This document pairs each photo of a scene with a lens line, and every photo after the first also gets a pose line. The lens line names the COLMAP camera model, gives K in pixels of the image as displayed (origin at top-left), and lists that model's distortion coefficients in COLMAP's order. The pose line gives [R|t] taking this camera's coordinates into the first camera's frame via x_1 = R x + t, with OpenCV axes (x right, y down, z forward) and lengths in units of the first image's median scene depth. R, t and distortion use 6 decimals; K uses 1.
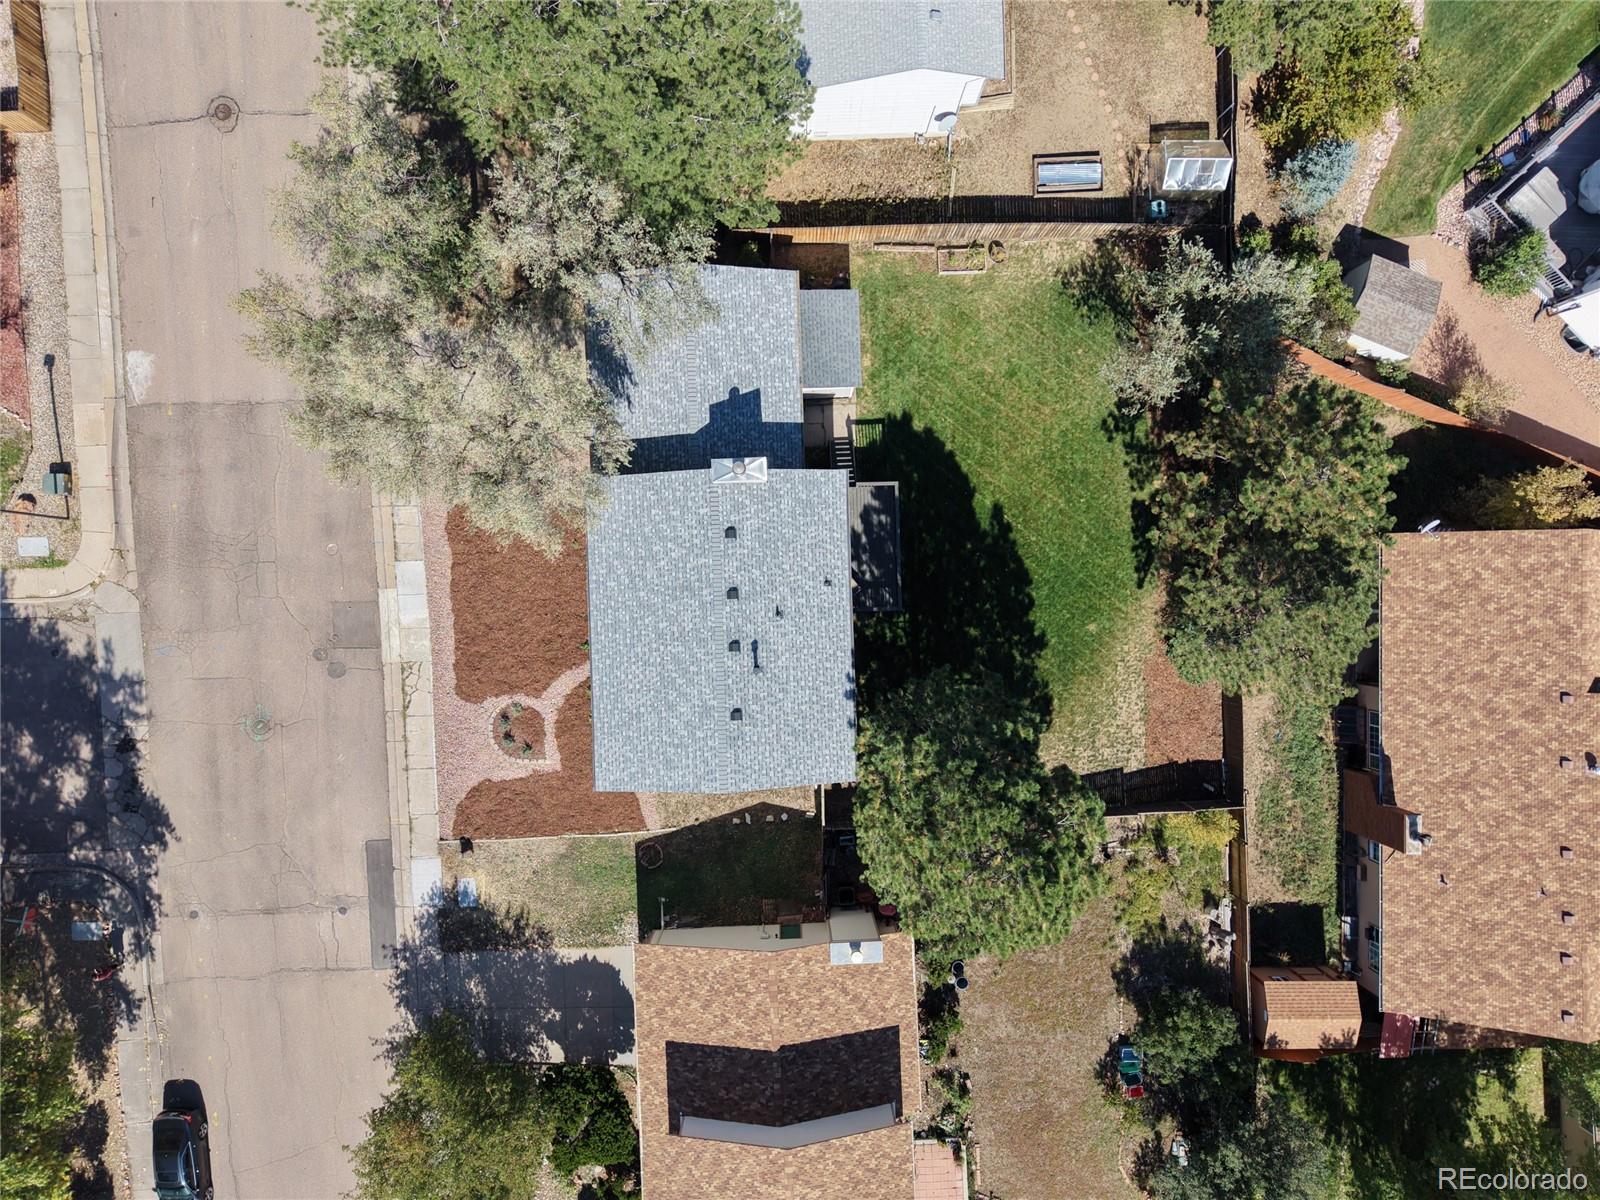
lens RADIAL K [[1075.5, 0, 804.0], [0, 1075.5, 601.0], [0, 0, 1]] dist [0.010401, -0.008134]
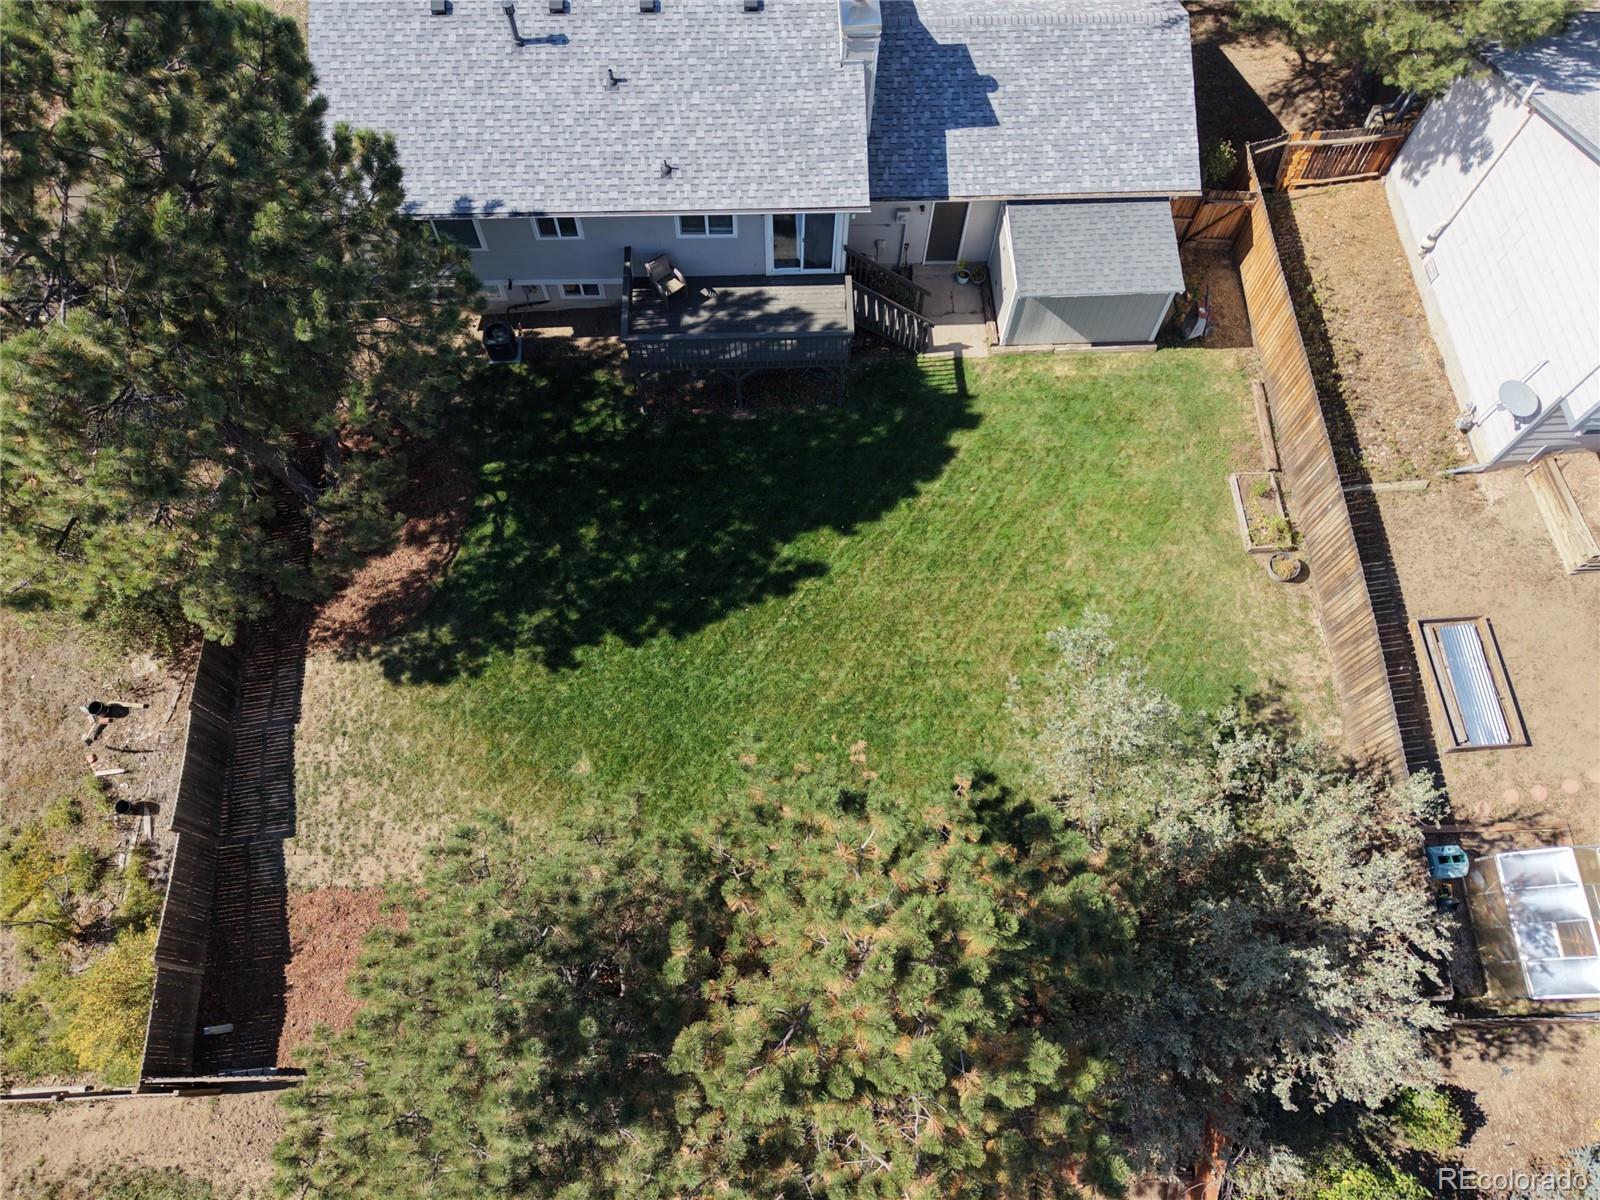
lens RADIAL K [[1075.5, 0, 803.5], [0, 1075.5, 594.3], [0, 0, 1]] dist [0.010401, -0.008134]
pose [[0.006480, 0.910475, -0.413513, 0.412411], [-0.999880, 0.000070, -0.015515, -0.072163], [-0.014098, 0.413563, 0.910366, 0.517508]]
